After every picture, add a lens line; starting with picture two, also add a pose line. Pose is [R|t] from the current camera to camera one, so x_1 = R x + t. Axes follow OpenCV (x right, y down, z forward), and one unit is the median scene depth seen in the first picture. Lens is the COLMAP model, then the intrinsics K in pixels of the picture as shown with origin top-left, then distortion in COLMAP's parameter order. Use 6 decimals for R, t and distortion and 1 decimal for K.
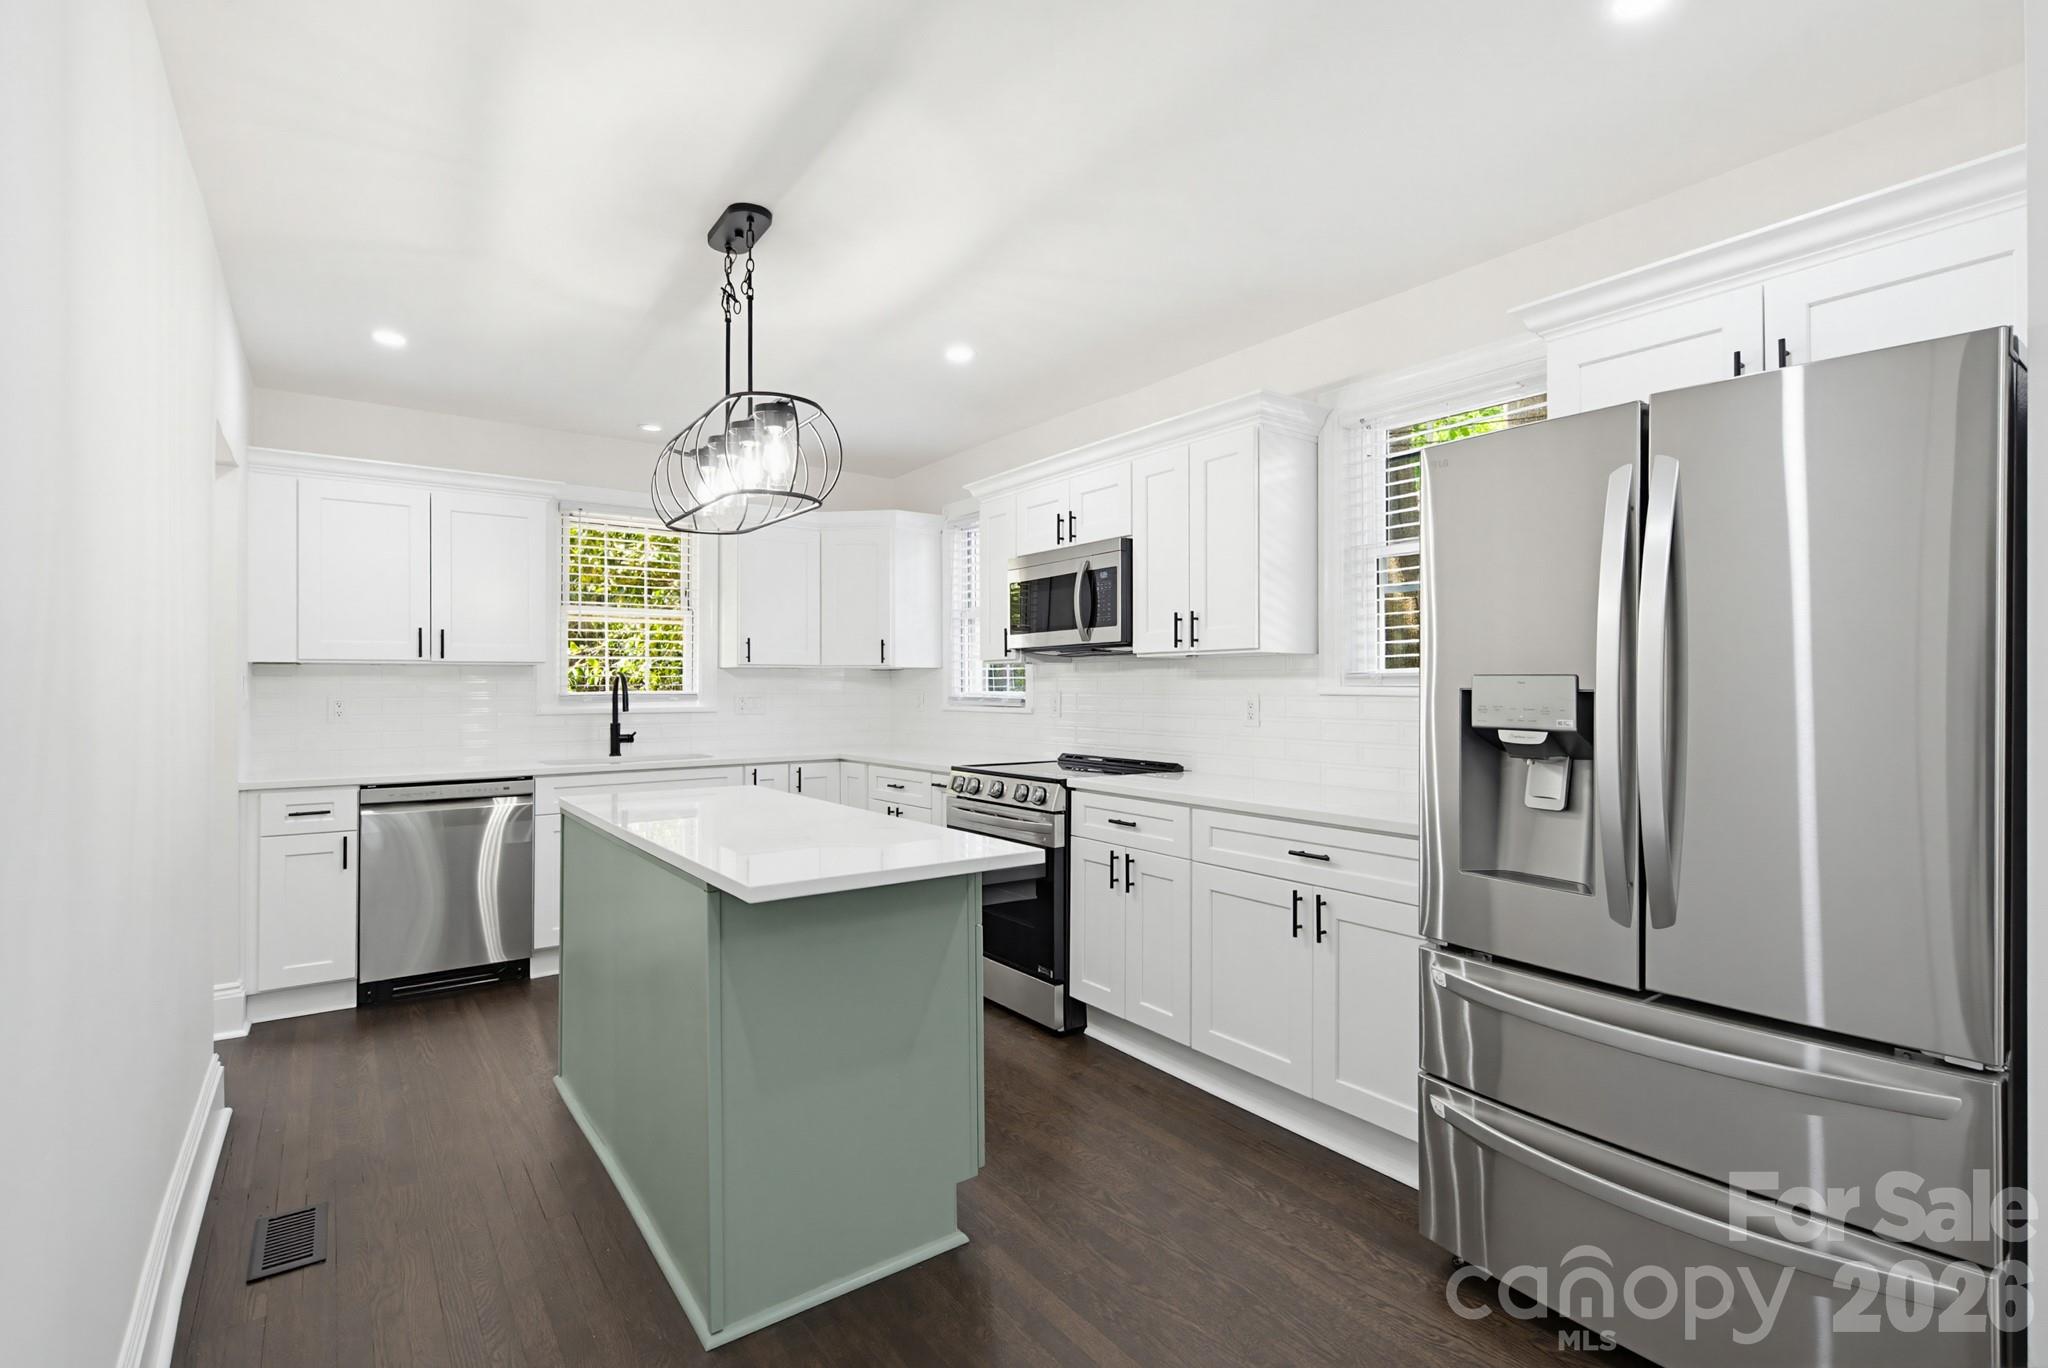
lens RADIAL K [[944.4, 0, 1035.0], [0, 944.4, 680.7], [0, 0, 1]] dist [0.010292, -0.005177]
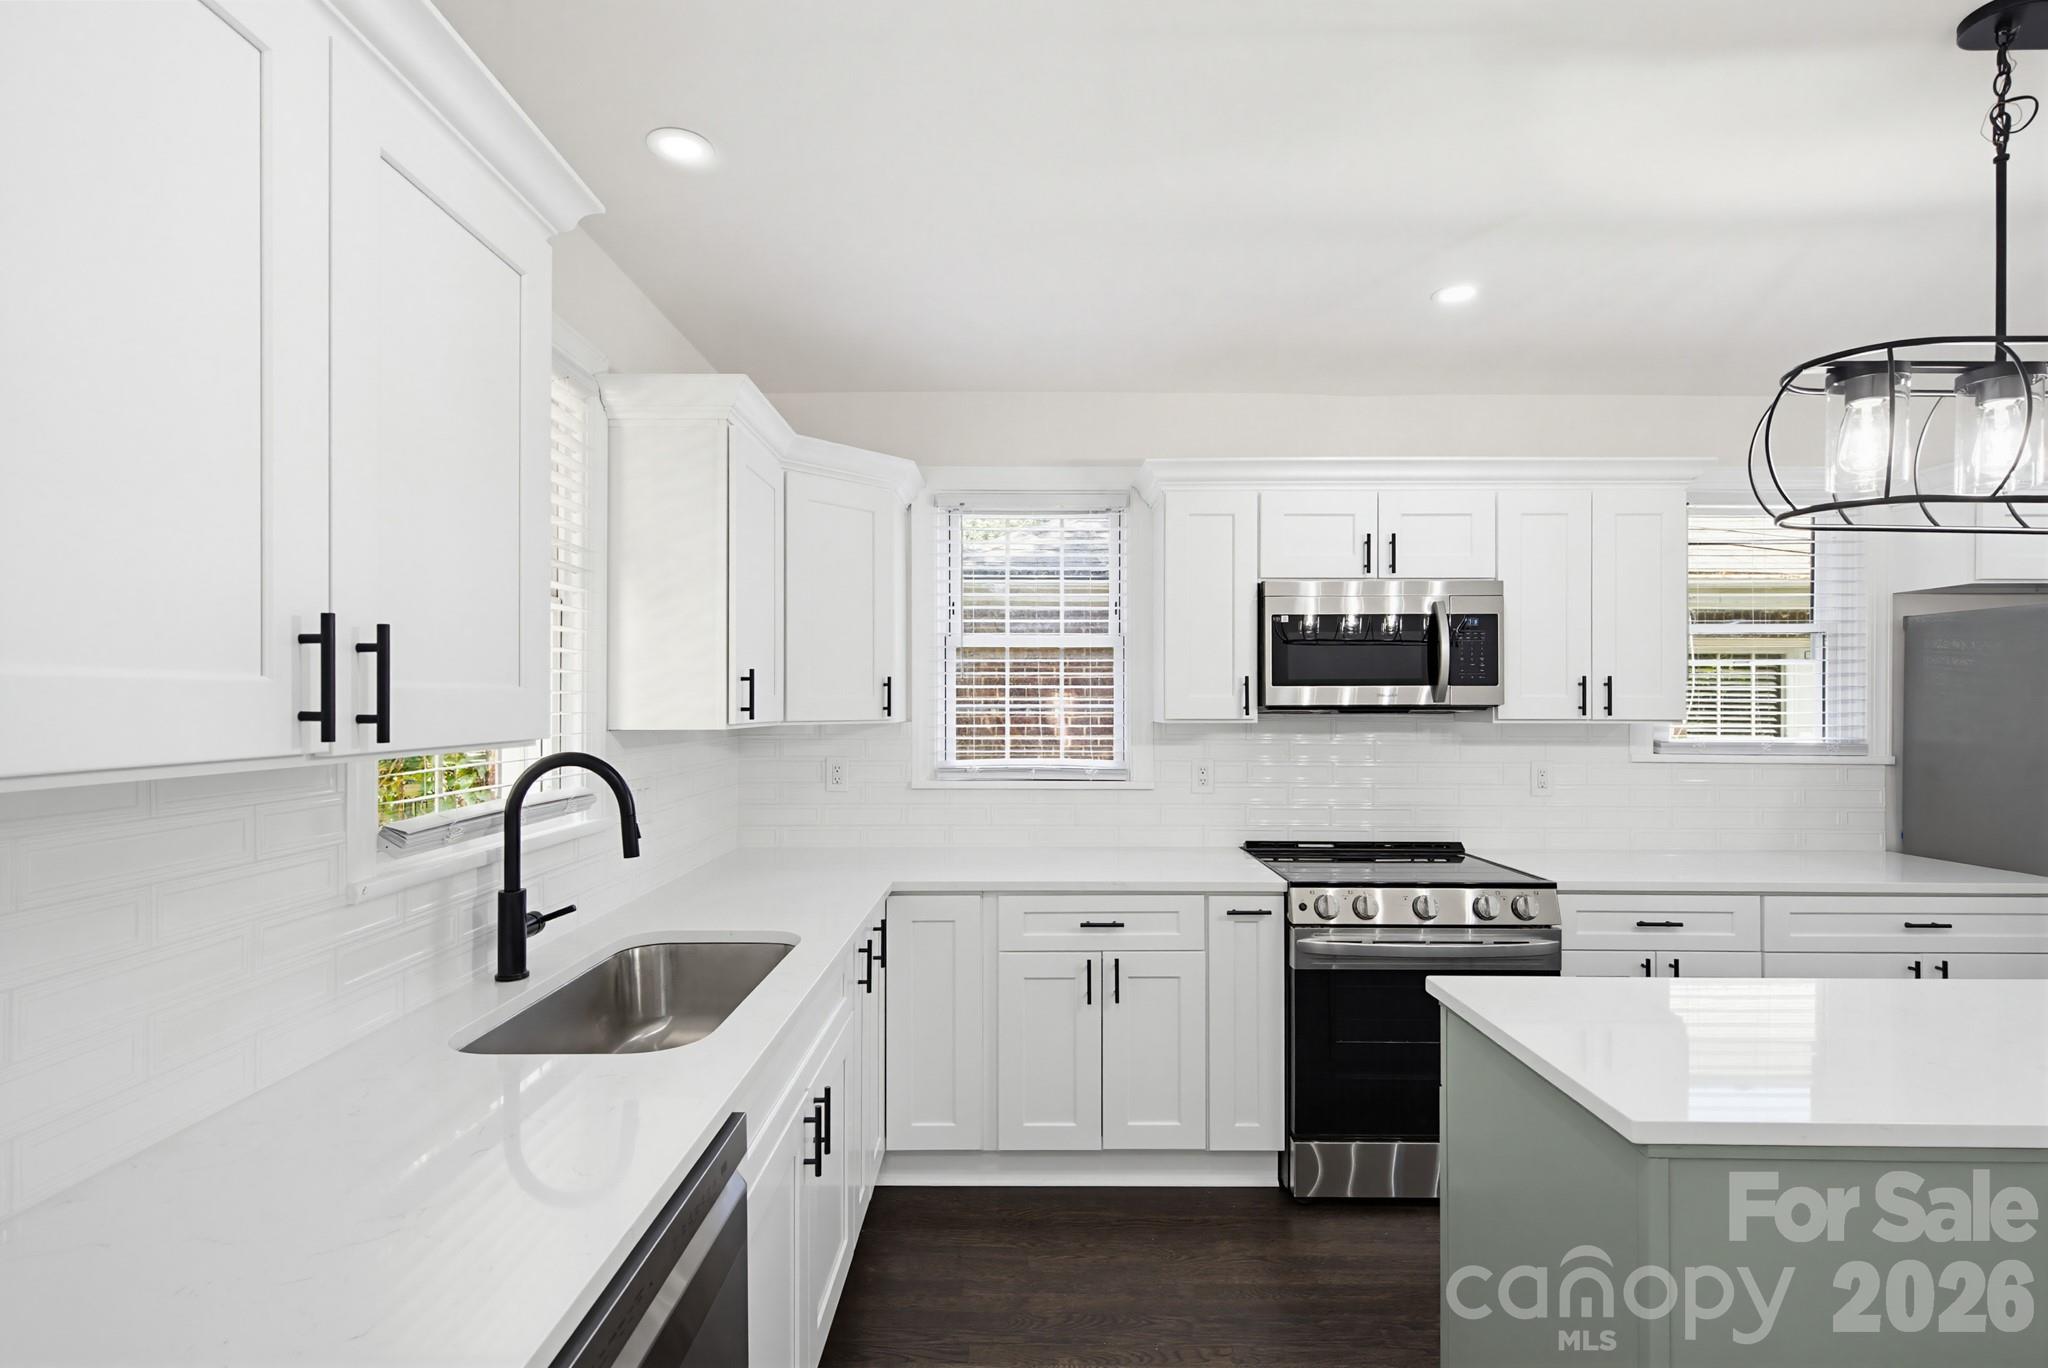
lens RADIAL K [[944.4, 0, 1024.2], [0, 944.4, 699.4], [0, 0, 1]] dist [0.010292, -0.005177]
pose [[0.599099, 0.008255, 0.800632, -0.798003], [-0.009690, 0.999948, -0.003059, -0.038375], [-0.800616, -0.005926, 0.599148, 0.801749]]
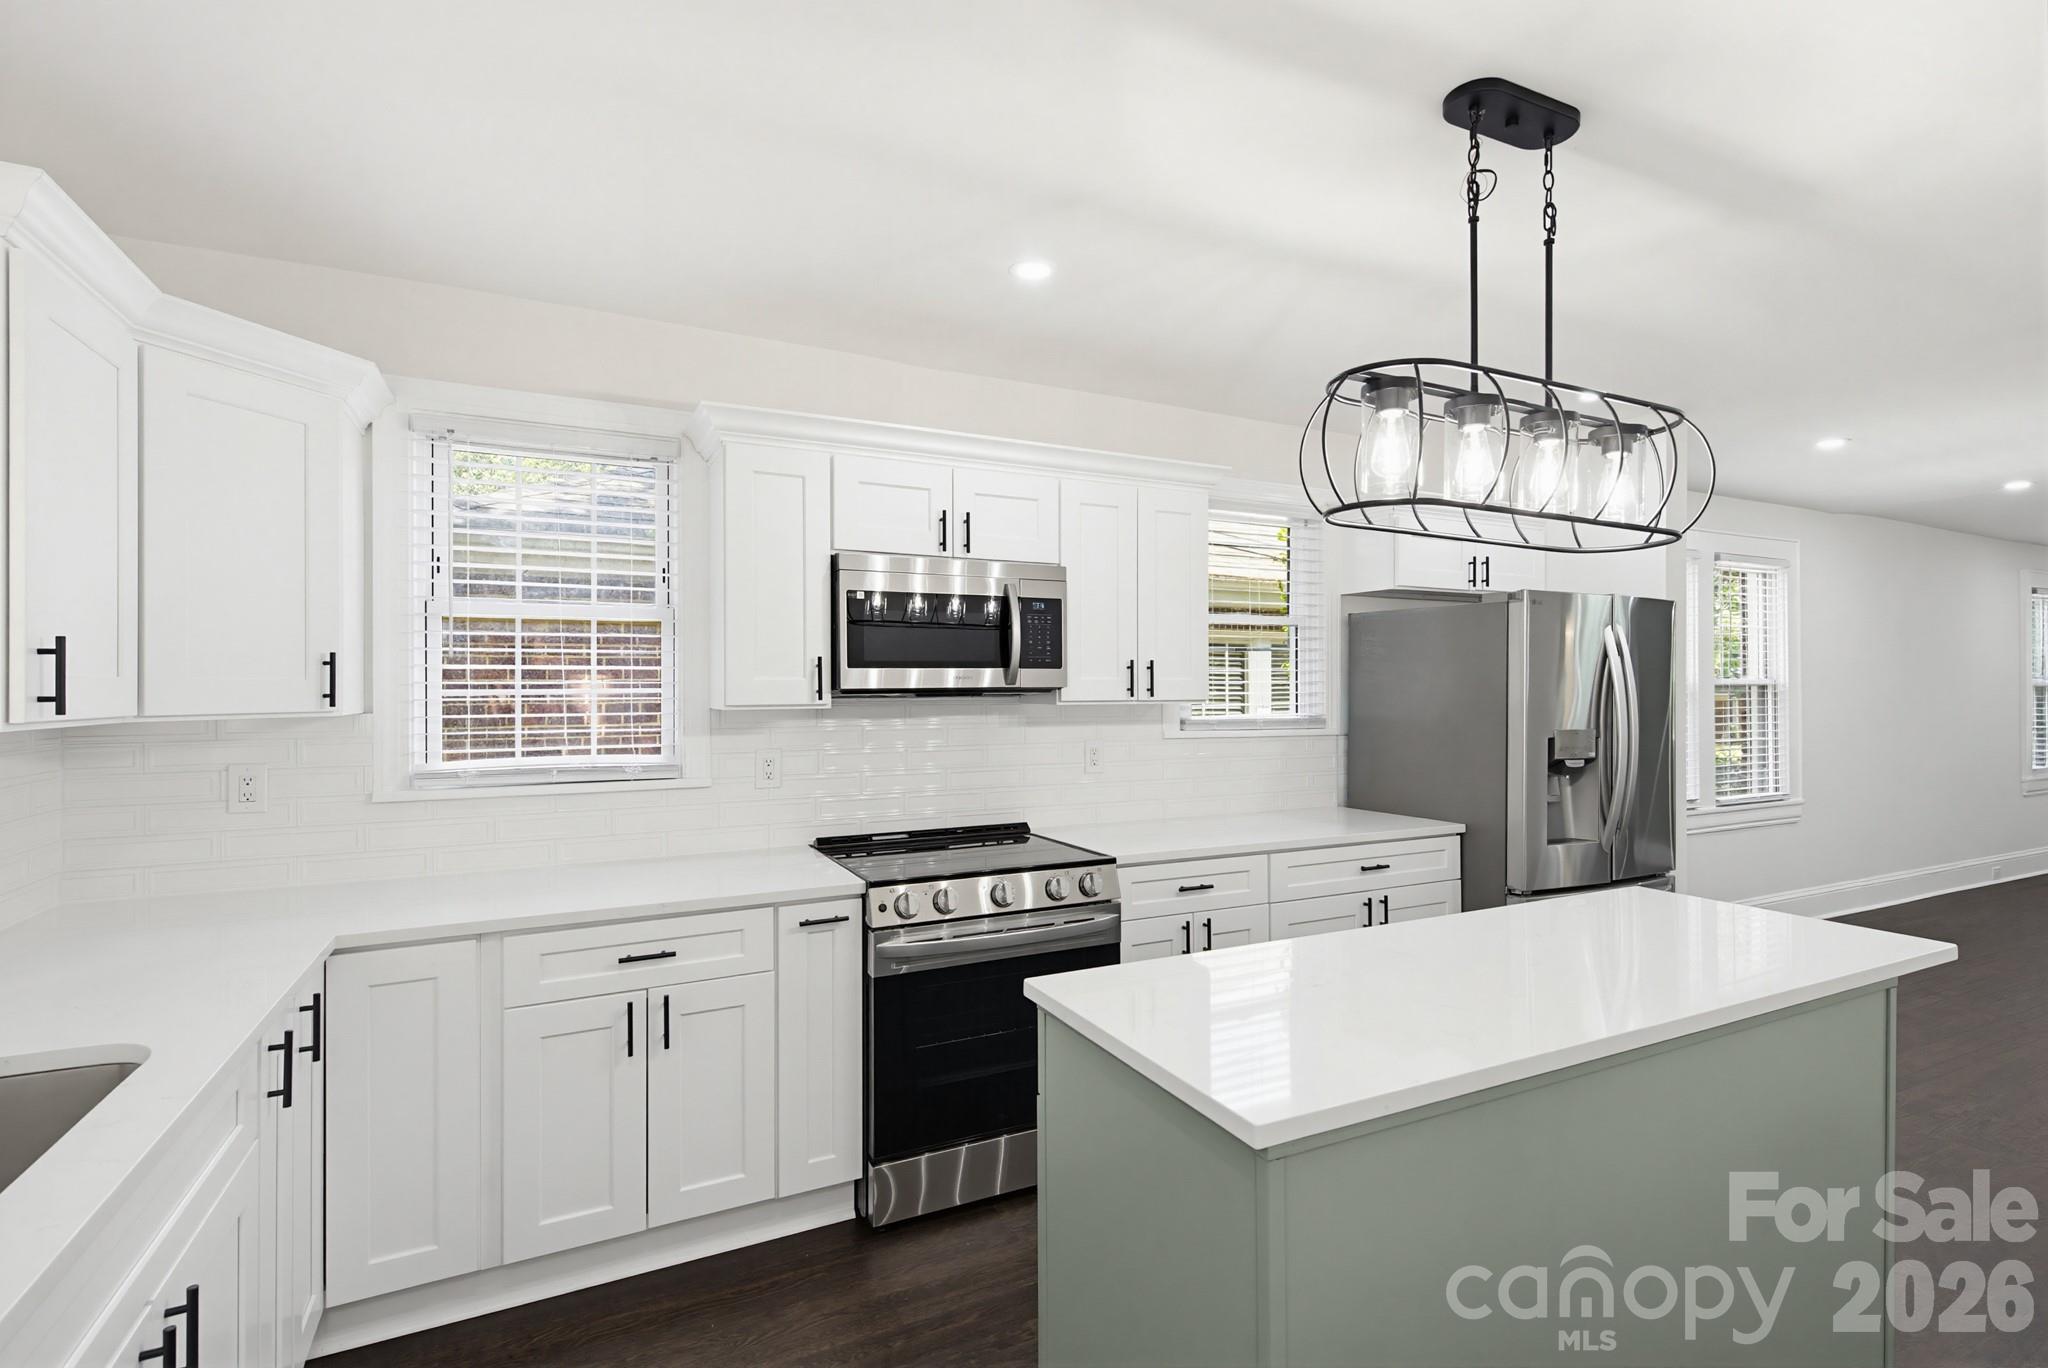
lens RADIAL K [[944.4, 0, 1025.6], [0, 944.4, 680.1], [0, 0, 1]] dist [0.010292, -0.005177]
pose [[0.173616, 0.009755, 0.984765, -0.728118], [-0.005655, 0.999944, -0.008908, -0.038928], [-0.984797, -0.004022, 0.173661, 0.849721]]
